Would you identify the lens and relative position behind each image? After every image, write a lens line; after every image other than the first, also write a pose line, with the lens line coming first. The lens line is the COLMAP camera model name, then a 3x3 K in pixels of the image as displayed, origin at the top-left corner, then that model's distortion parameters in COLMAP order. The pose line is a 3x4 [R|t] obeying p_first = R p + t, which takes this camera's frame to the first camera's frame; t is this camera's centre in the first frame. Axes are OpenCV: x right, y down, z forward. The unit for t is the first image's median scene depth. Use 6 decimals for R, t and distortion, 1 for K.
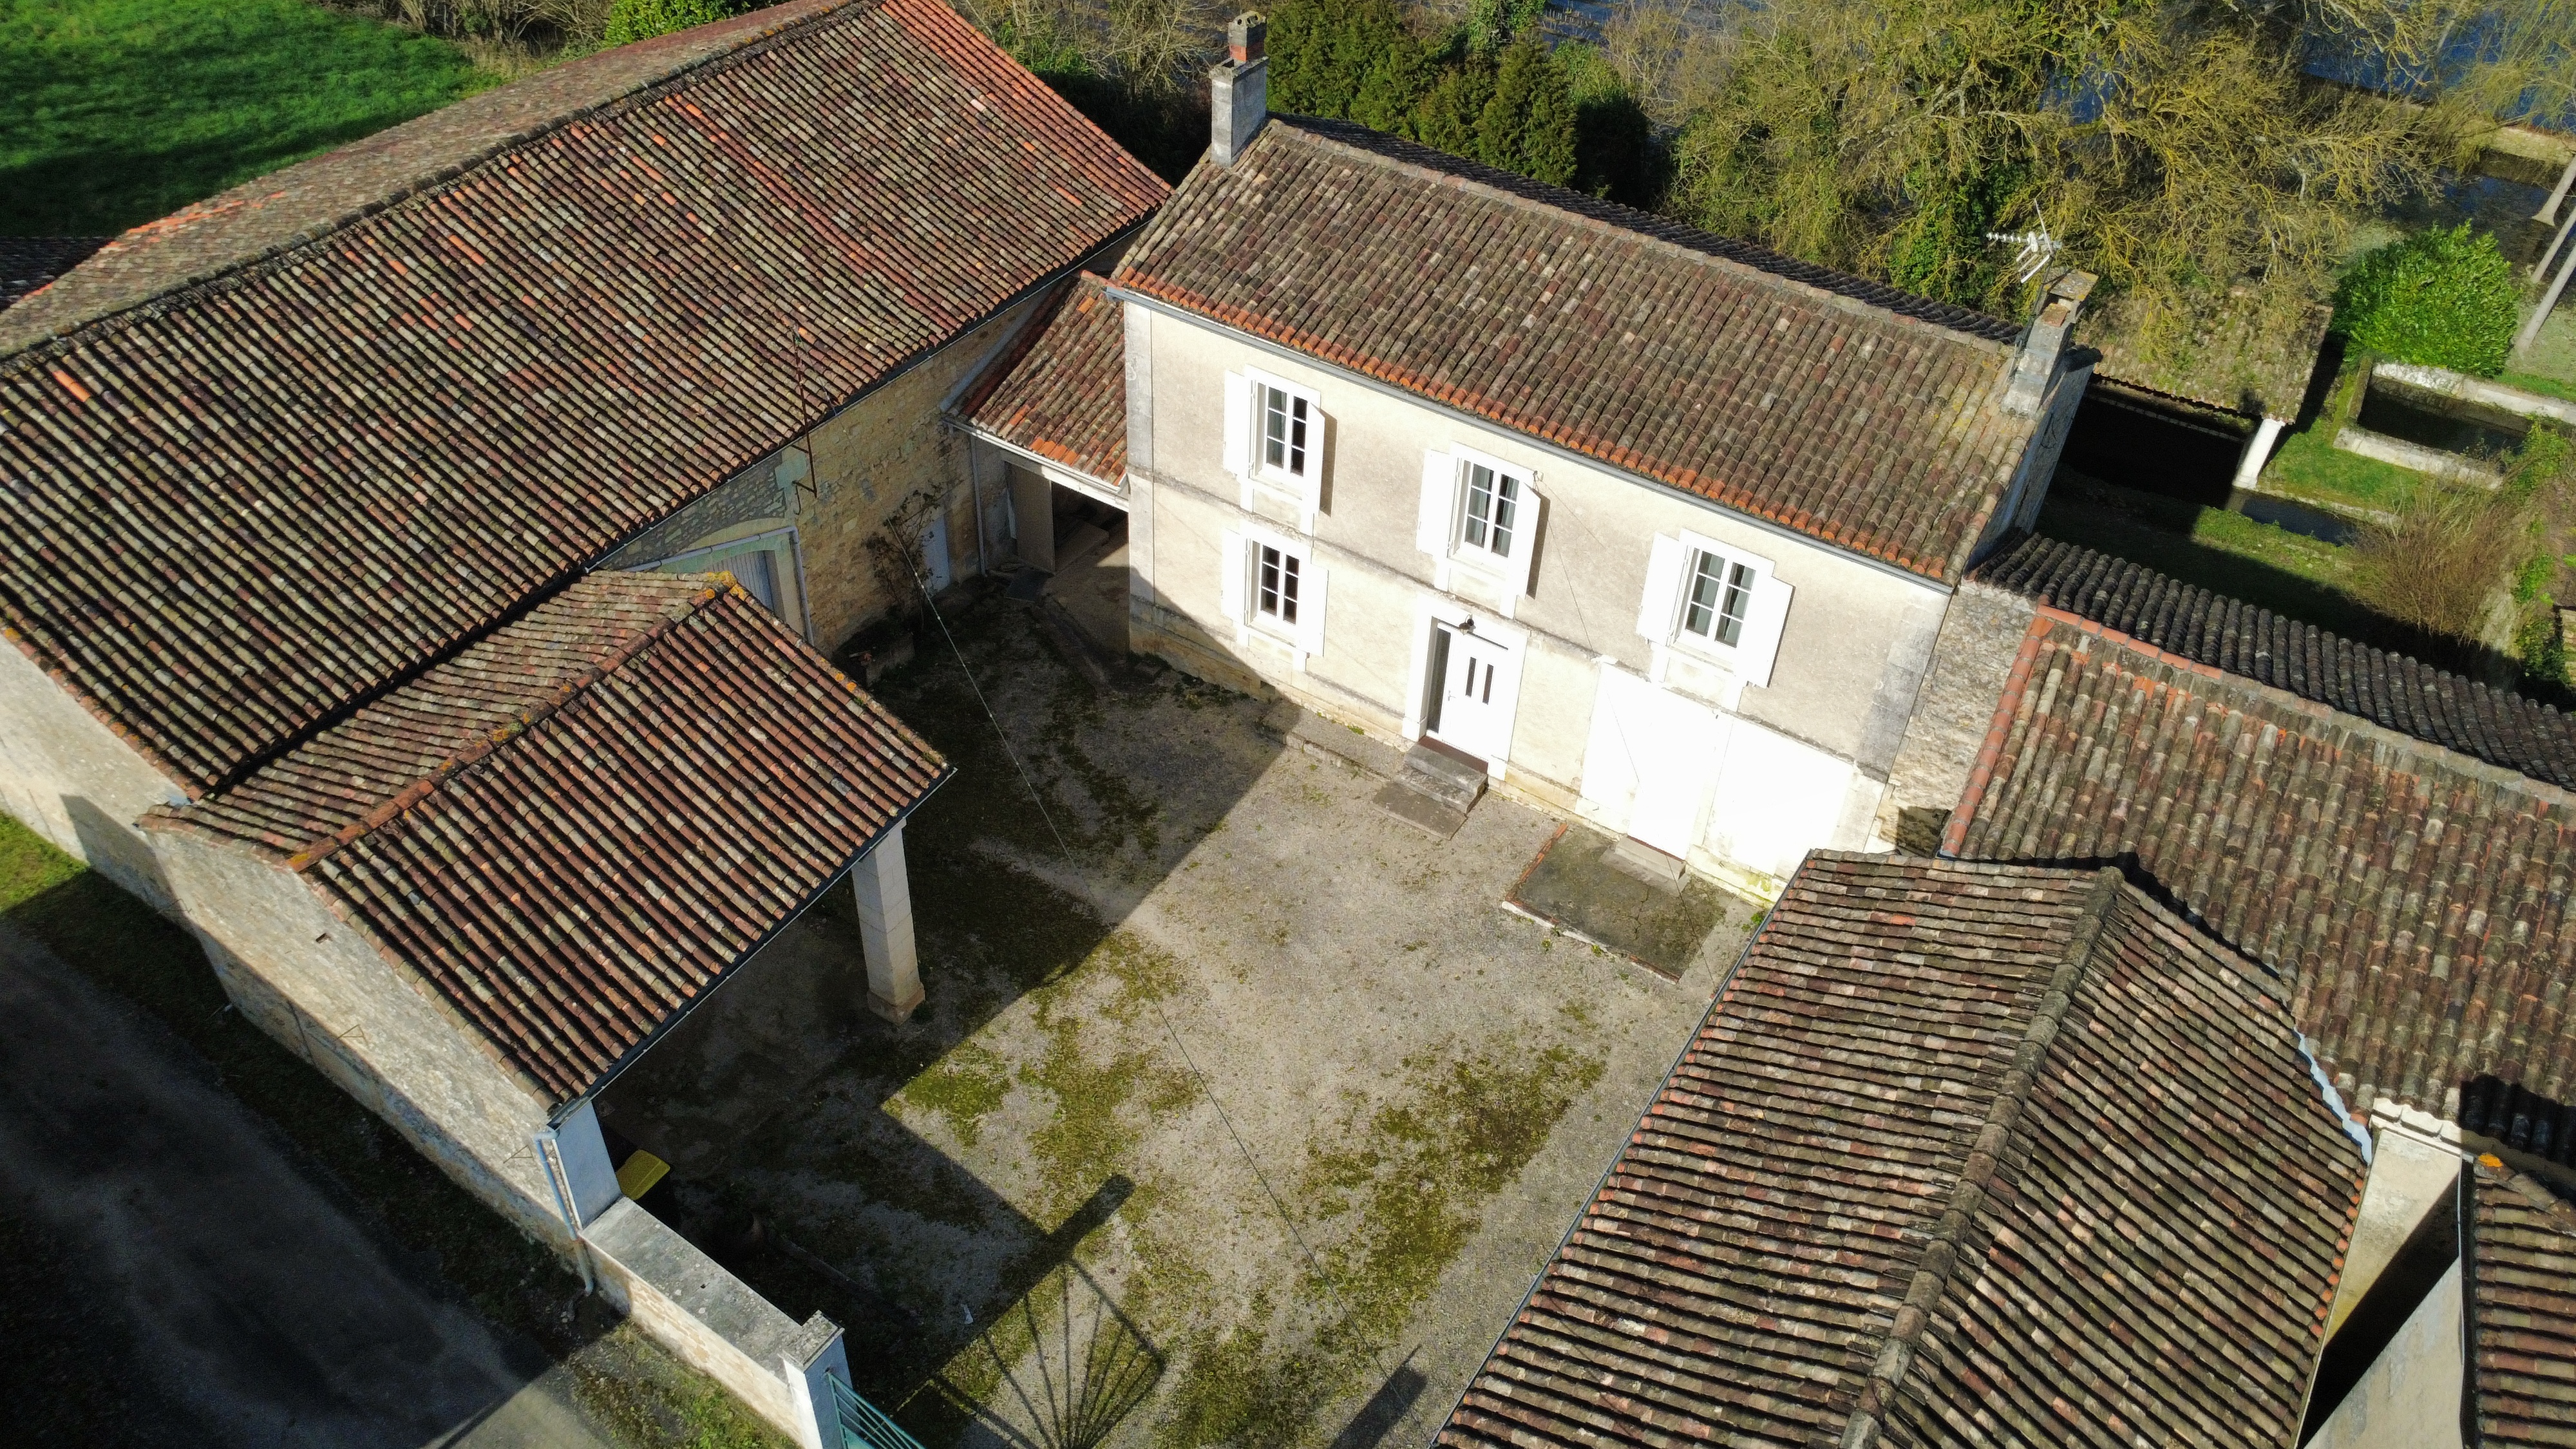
lens RADIAL K [[1877.1, 0, 1280.2], [0, 1877.1, 720.3], [0, 0, 1]] dist [0.002787, -0.002156]
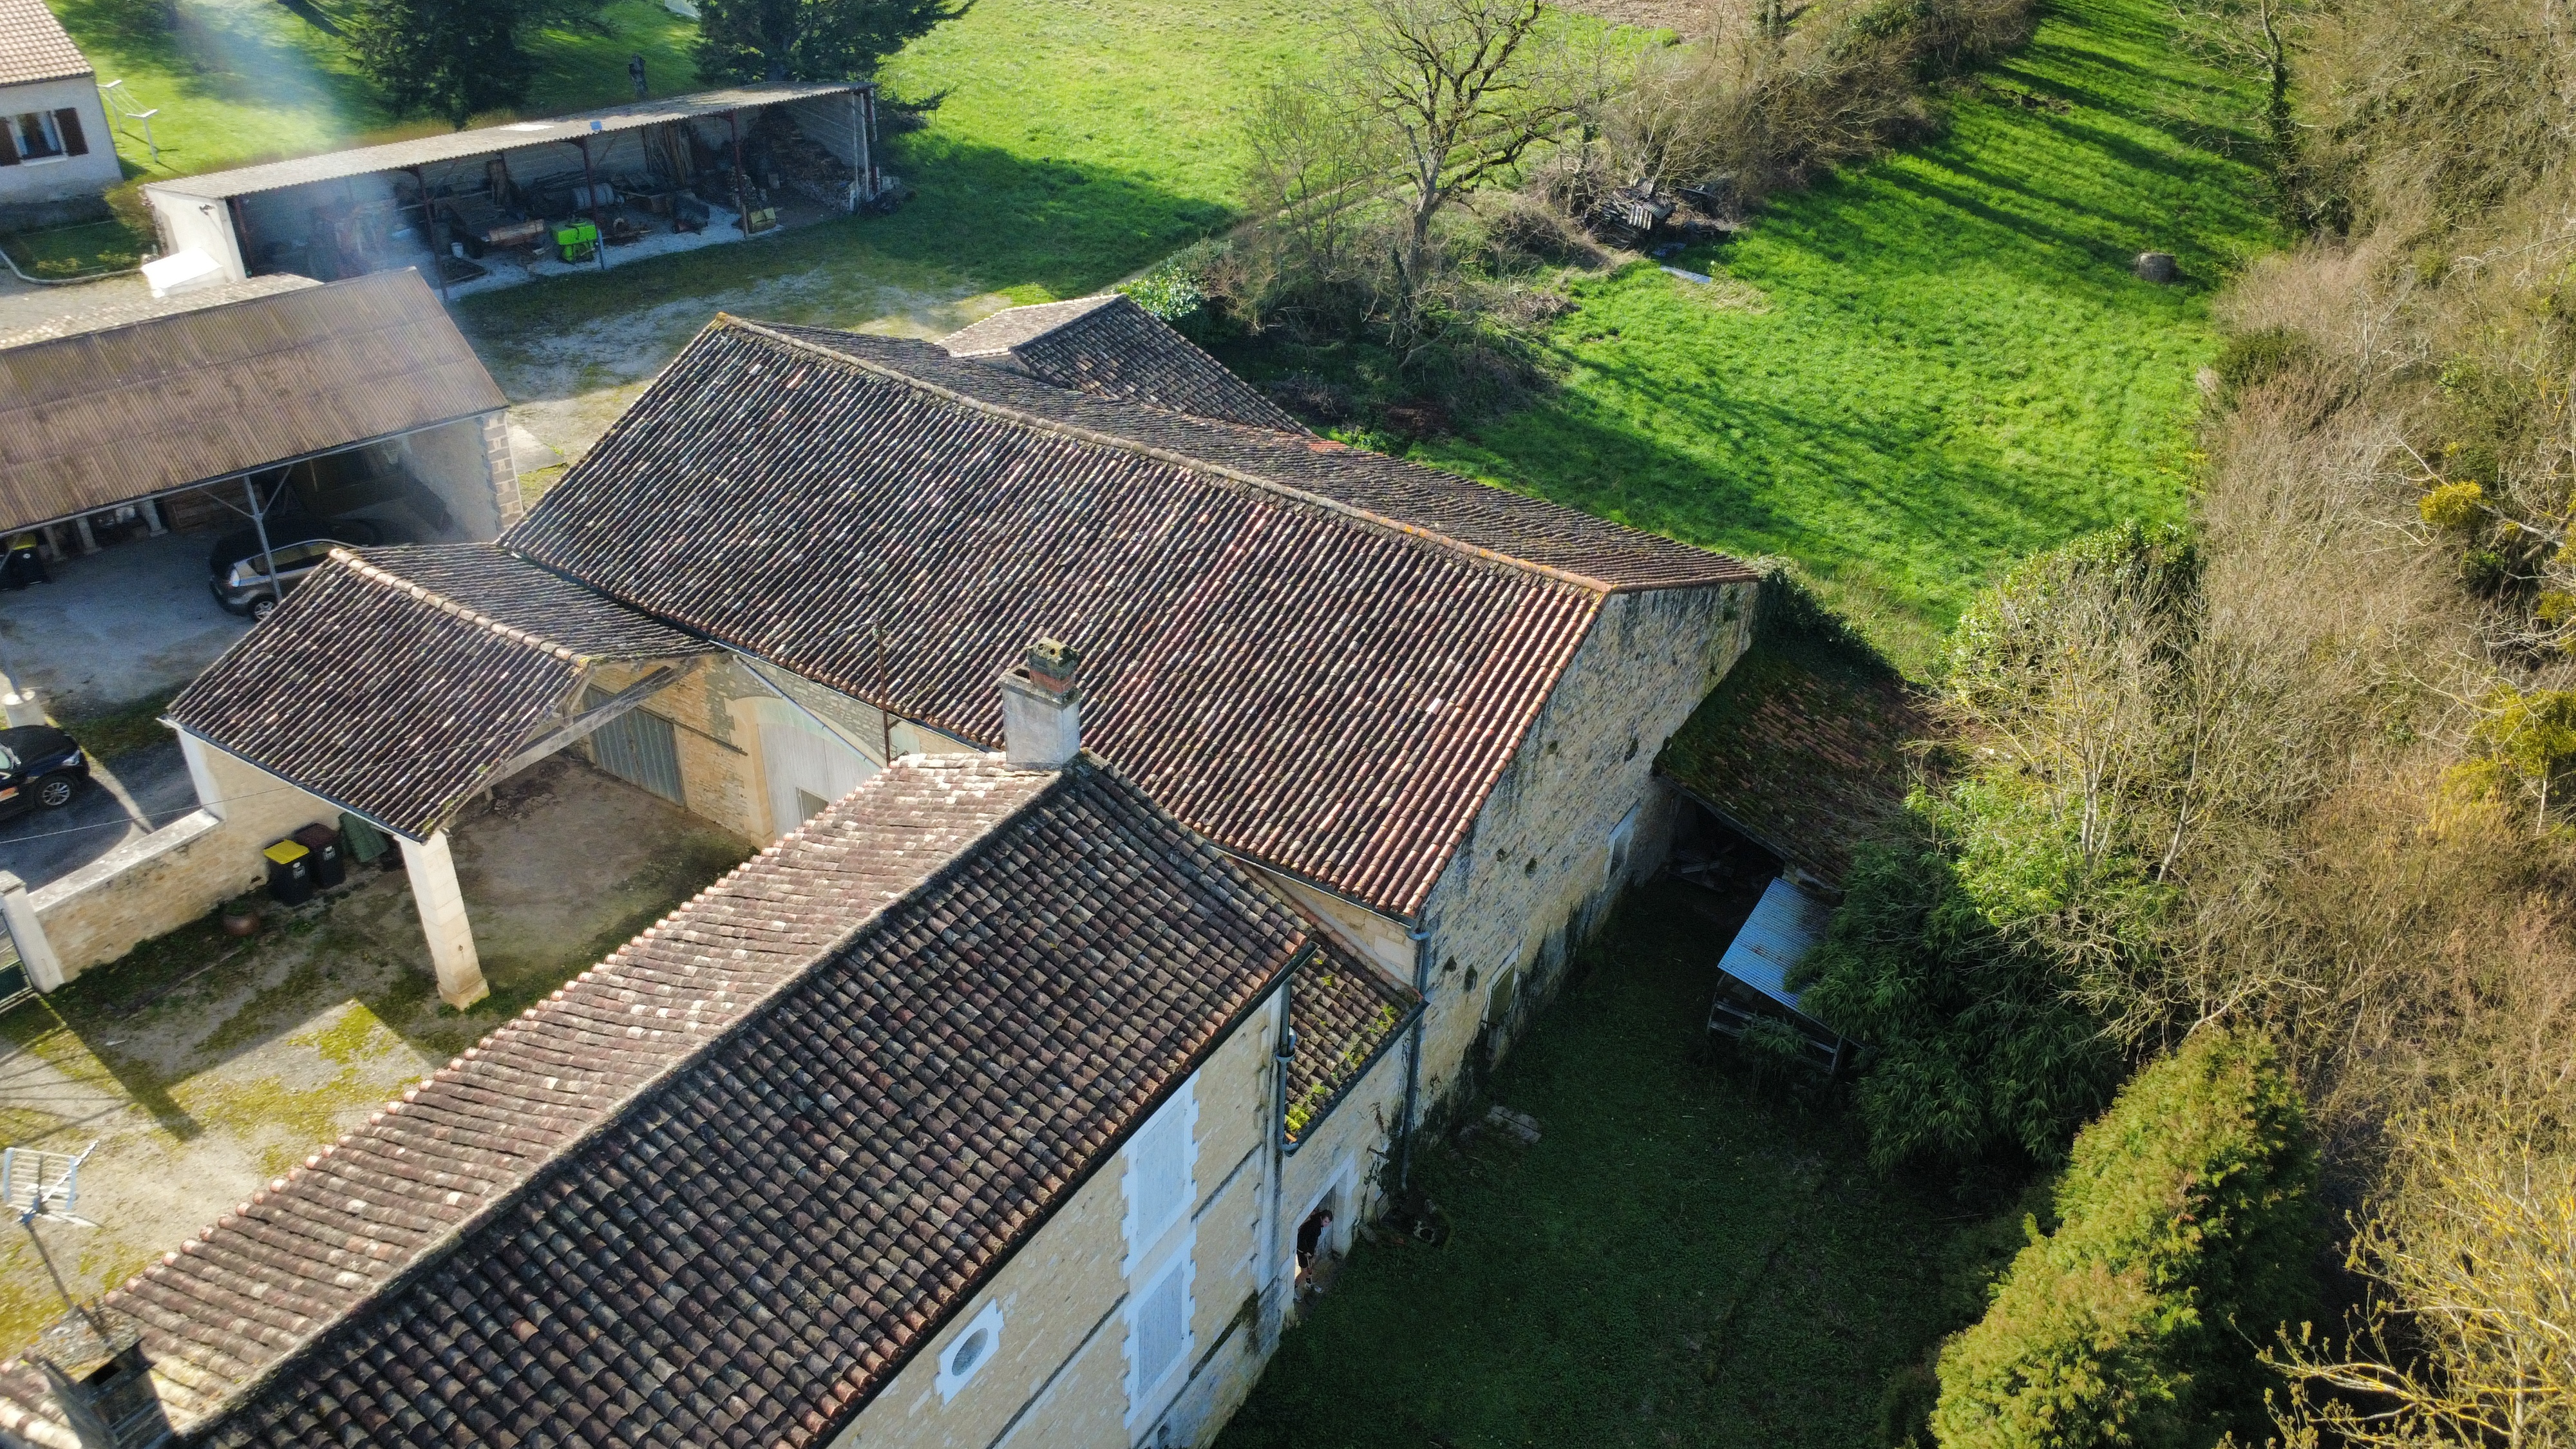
lens RADIAL K [[1877.1, 0, 1280.2], [0, 1877.1, 720.3], [0, 0, 1]] dist [0.002787, -0.002156]
pose [[0.018020, 0.511513, -0.859086, 0.861946], [-0.684864, 0.632318, 0.362126, -0.865994], [0.728448, 0.581832, 0.361711, 0.933120]]
